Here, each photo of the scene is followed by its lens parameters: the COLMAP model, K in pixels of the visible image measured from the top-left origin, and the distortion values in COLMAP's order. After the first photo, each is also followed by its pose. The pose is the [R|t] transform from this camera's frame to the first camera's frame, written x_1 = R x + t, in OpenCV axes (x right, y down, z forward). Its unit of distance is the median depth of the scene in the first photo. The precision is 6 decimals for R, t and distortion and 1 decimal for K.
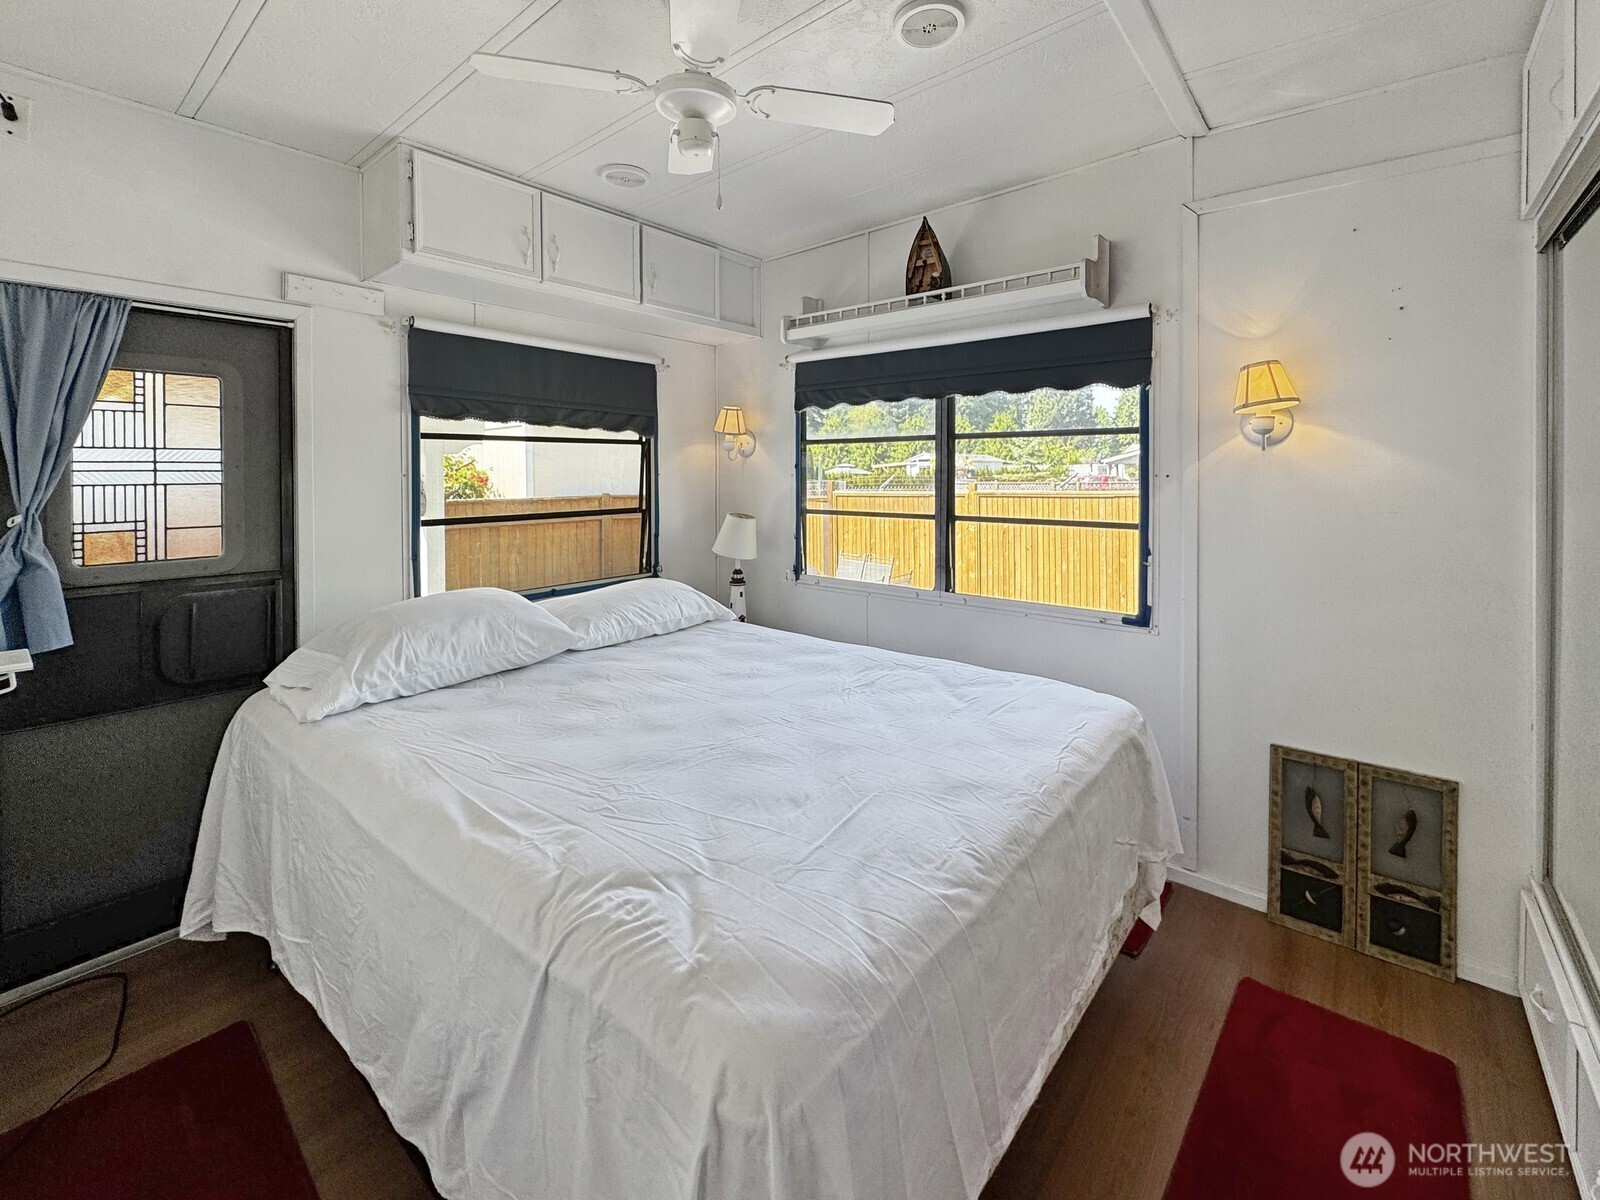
lens RADIAL K [[688.8, 0, 820.3], [0, 688.8, 473.8], [0, 0, 1]] dist [-0.004637, -0.001215]
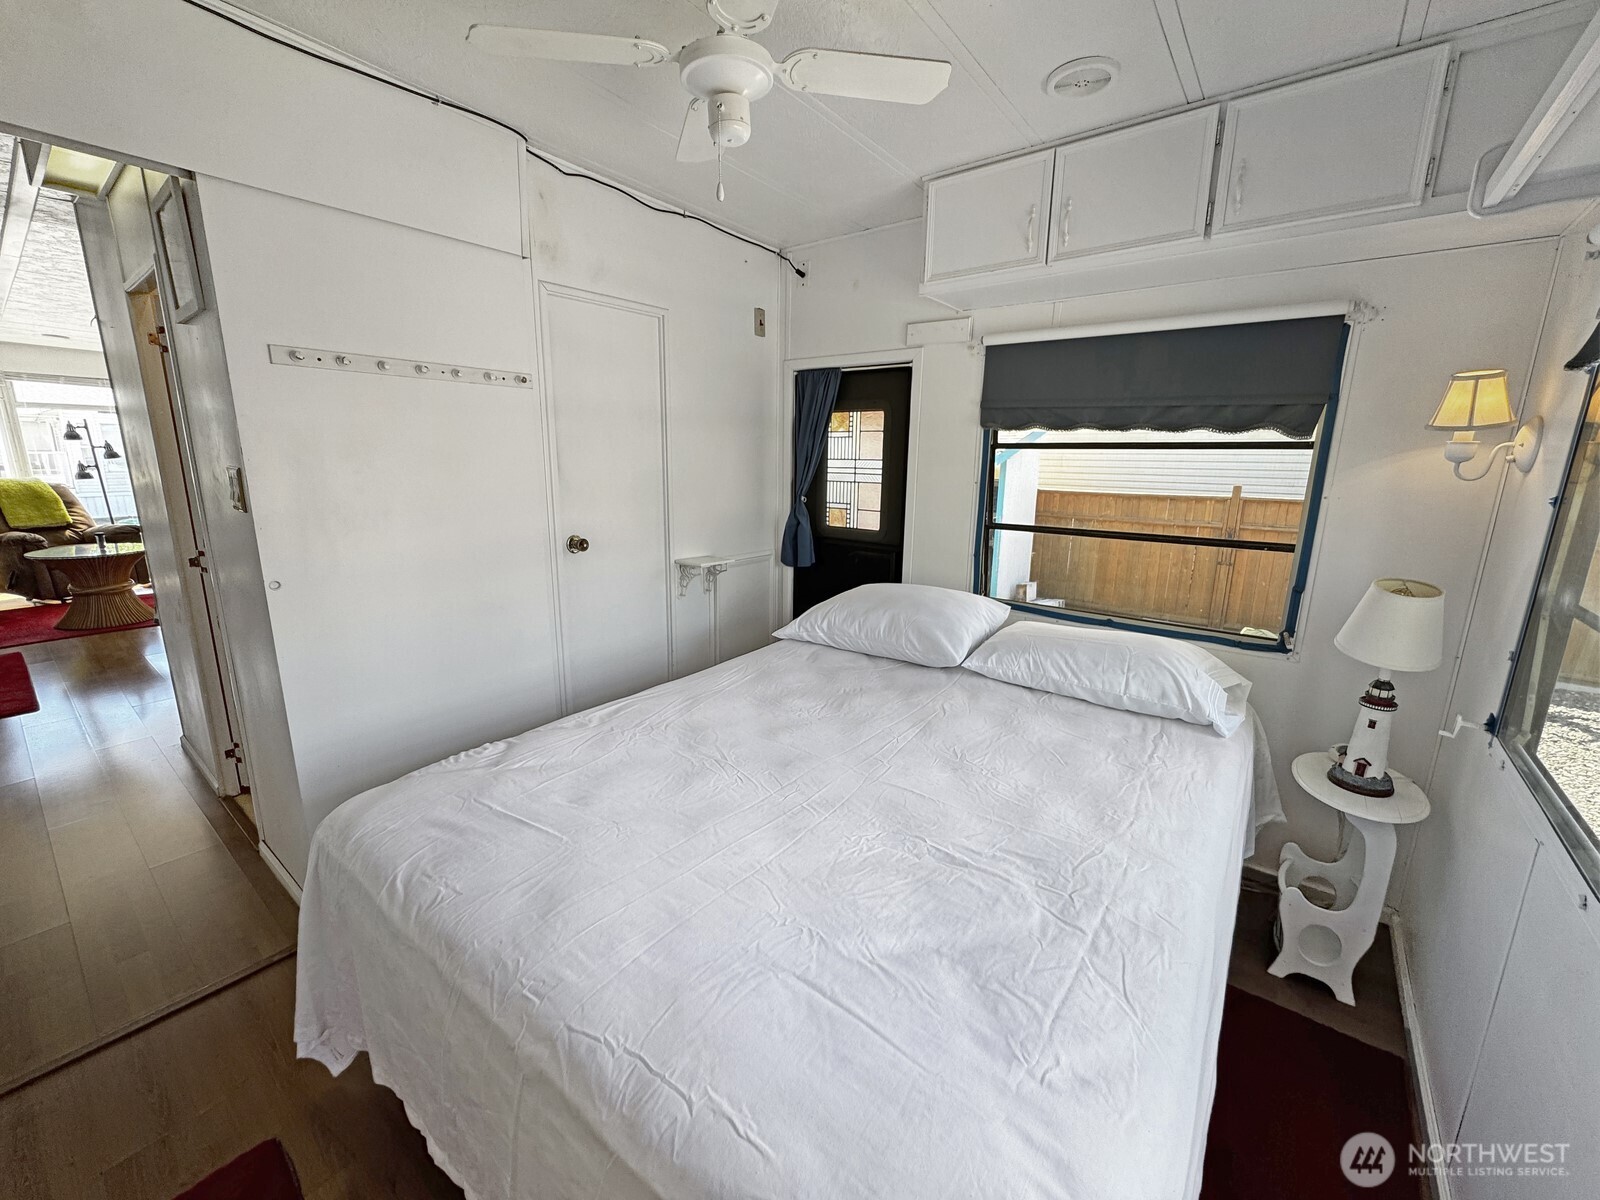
lens RADIAL K [[639.7, 0, 788.1], [0, 639.7, 588.9], [0, 0, 1]] dist [-0.002487, 0.000558]
pose [[0.011583, 0.216304, -0.976257, 0.509437], [-0.010157, 0.976298, 0.216192, -0.056408], [0.999881, 0.007412, 0.013505, 0.725638]]
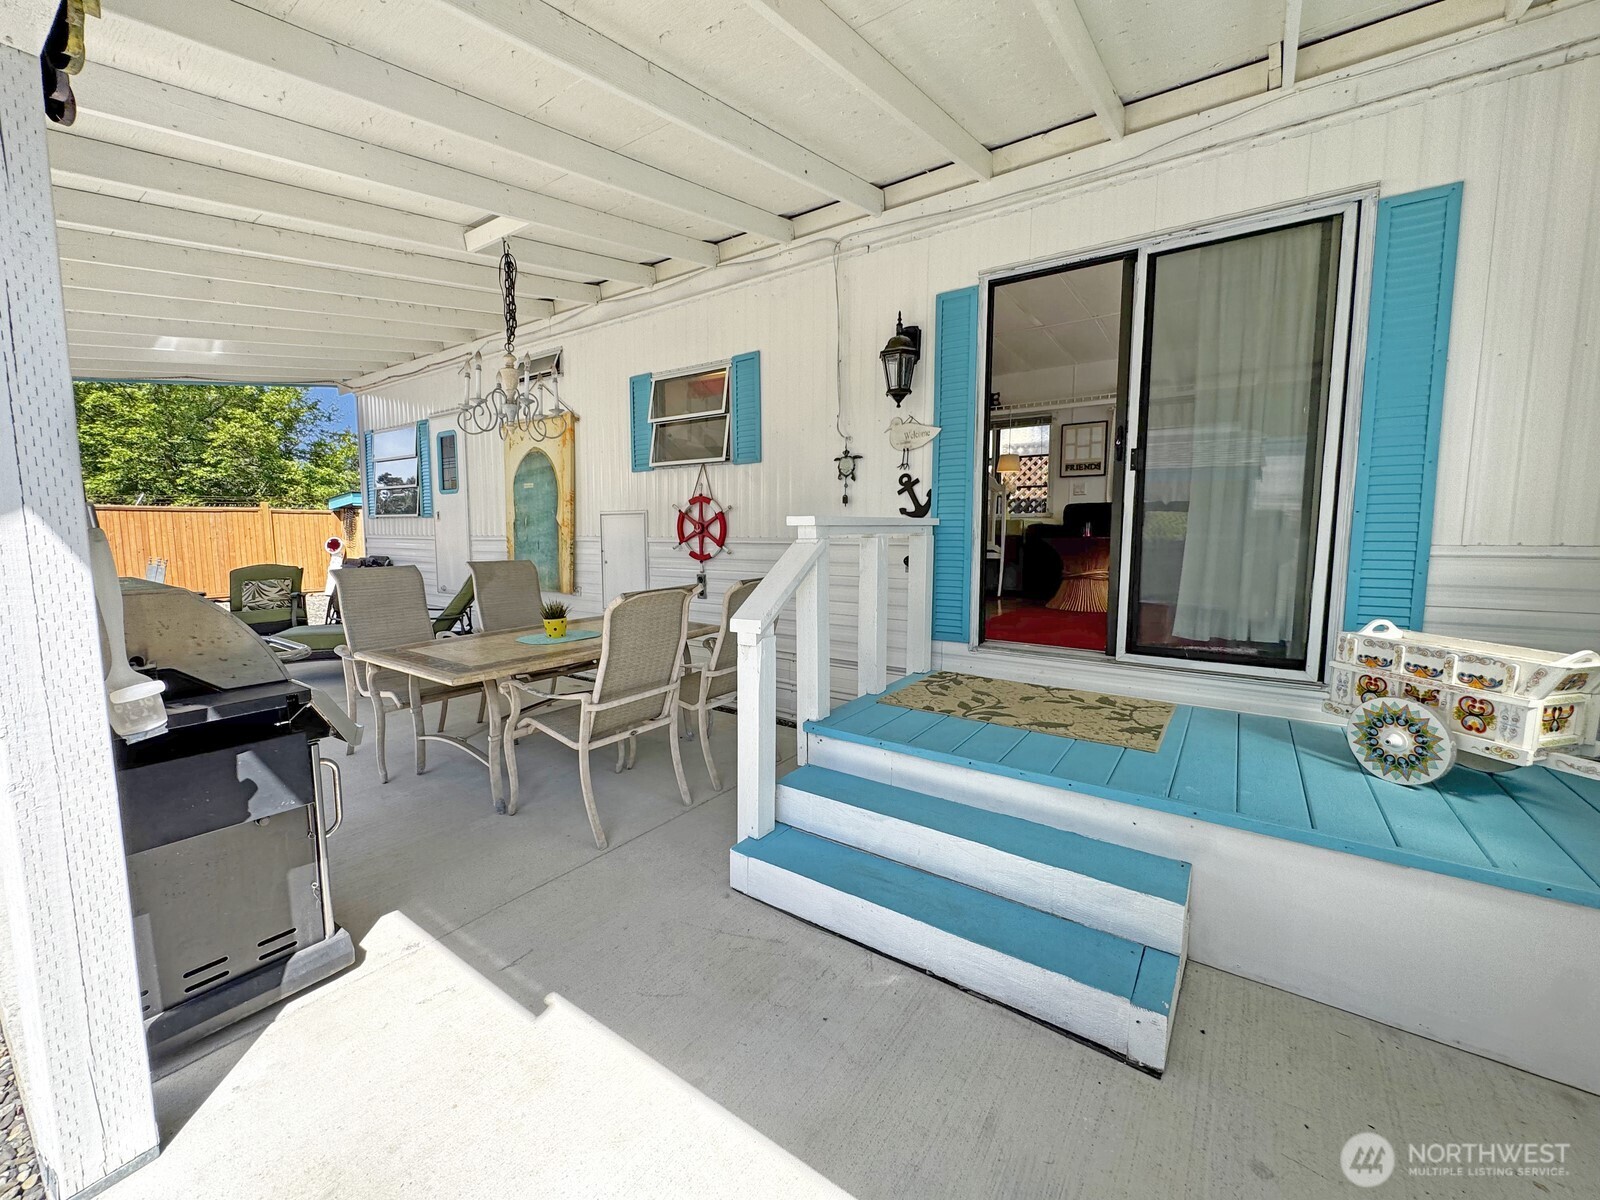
lens RADIAL K [[639.7, 0, 803.5], [0, 639.7, 596.1], [0, 0, 1]] dist [-0.002487, 0.000558]
pose [[-0.078840, -0.088447, 0.992956, -3.543557], [-0.005129, 0.996079, 0.088318, 0.300802], [-0.996874, 0.001870, -0.078985, -0.418471]]
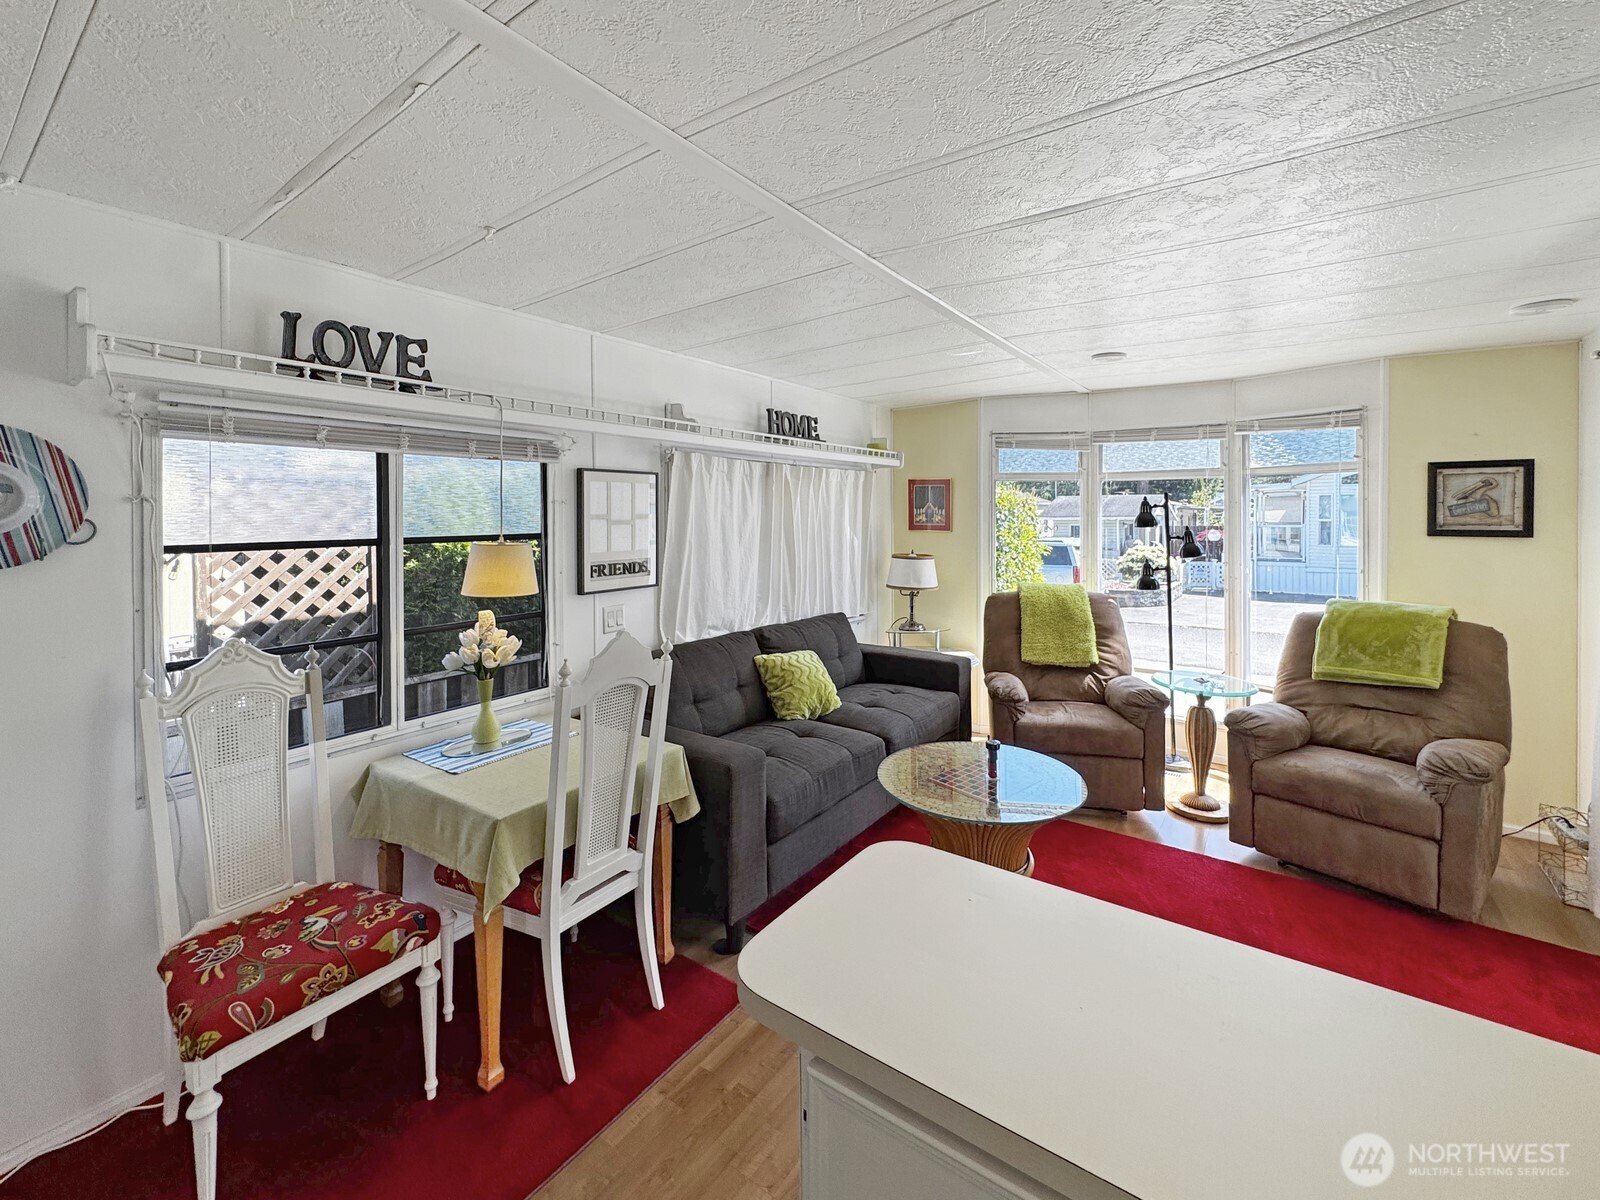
lens RADIAL K [[639.7, 0, 825.5], [0, 639.7, 518.3], [0, 0, 1]] dist [-0.002487, 0.000558]
pose [[-0.997685, 0.010295, -0.067220, -1.288867], [0.010268, 0.999947, 0.000749, -0.087695], [0.067224, 0.000057, -0.997738, -0.599380]]
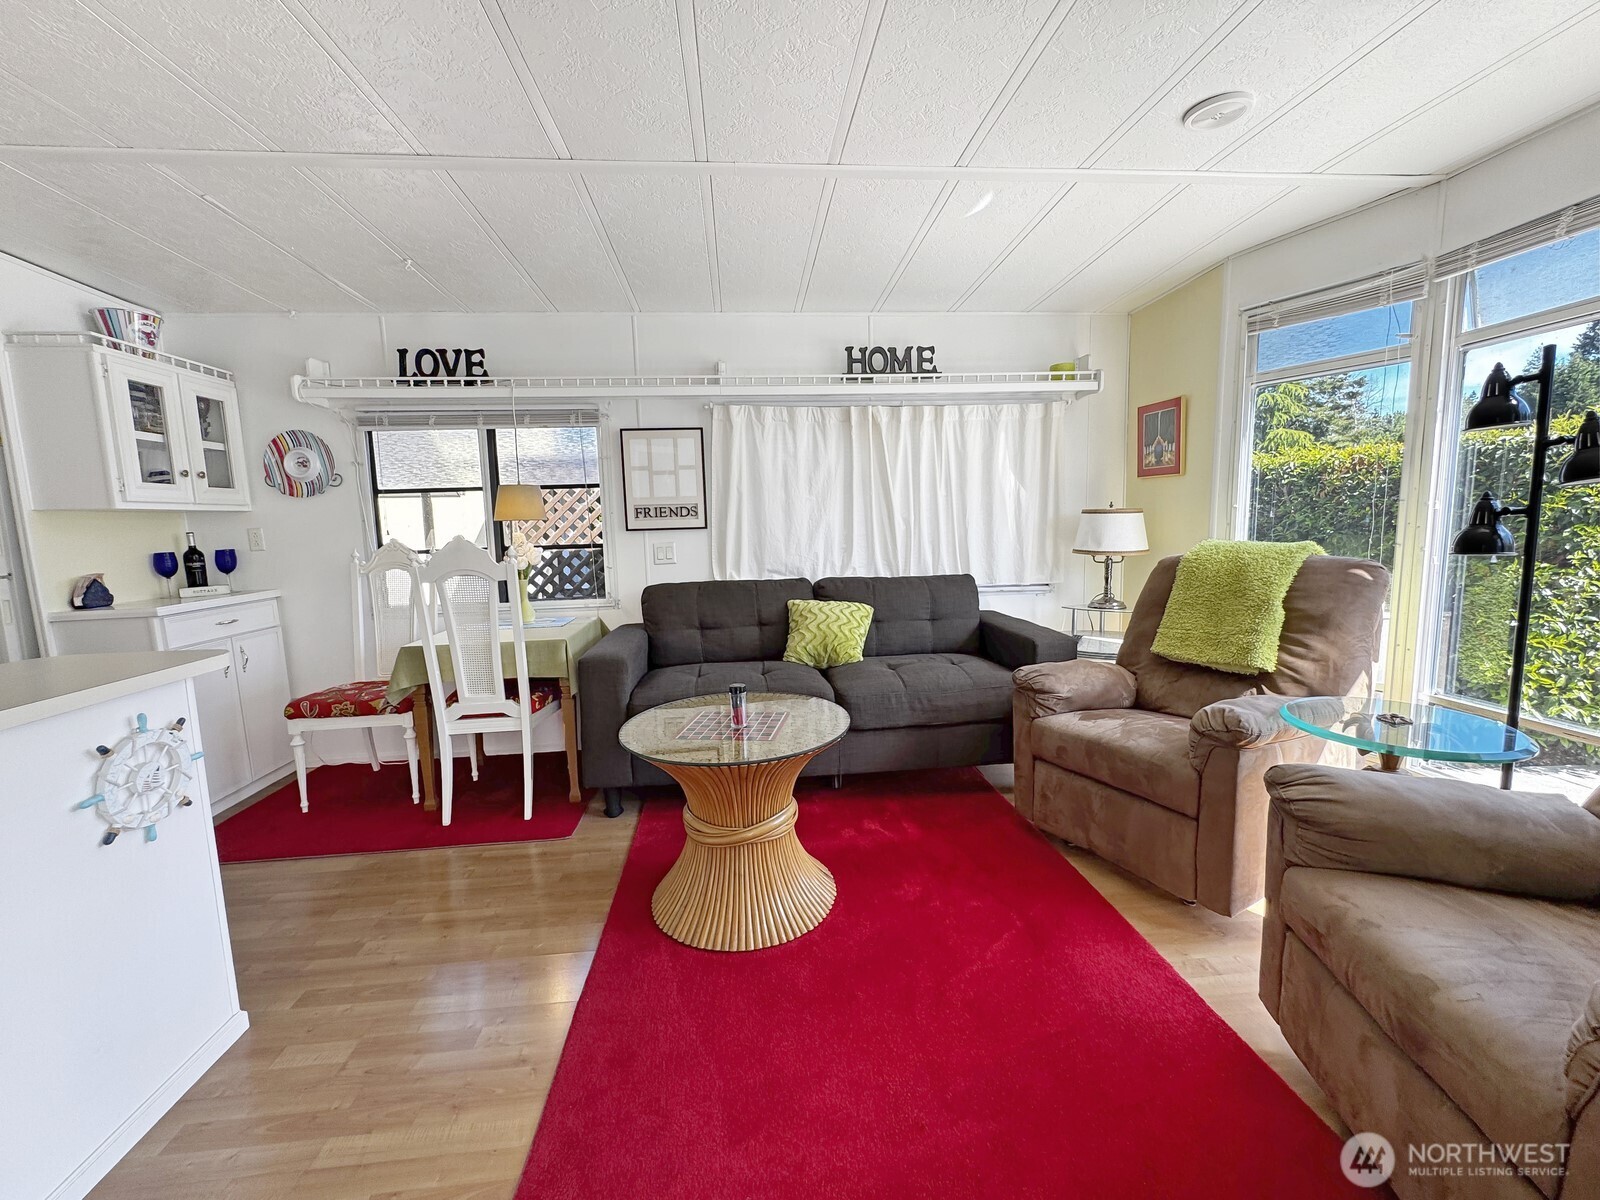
lens RADIAL K [[639.7, 0, 813.8], [0, 639.7, 584.7], [0, 0, 1]] dist [-0.002487, 0.000558]
pose [[-0.714114, -0.040094, 0.698880, -2.180410], [0.032443, 0.995390, 0.090254, 0.041051], [-0.699277, 0.087125, -0.709522, -1.000310]]
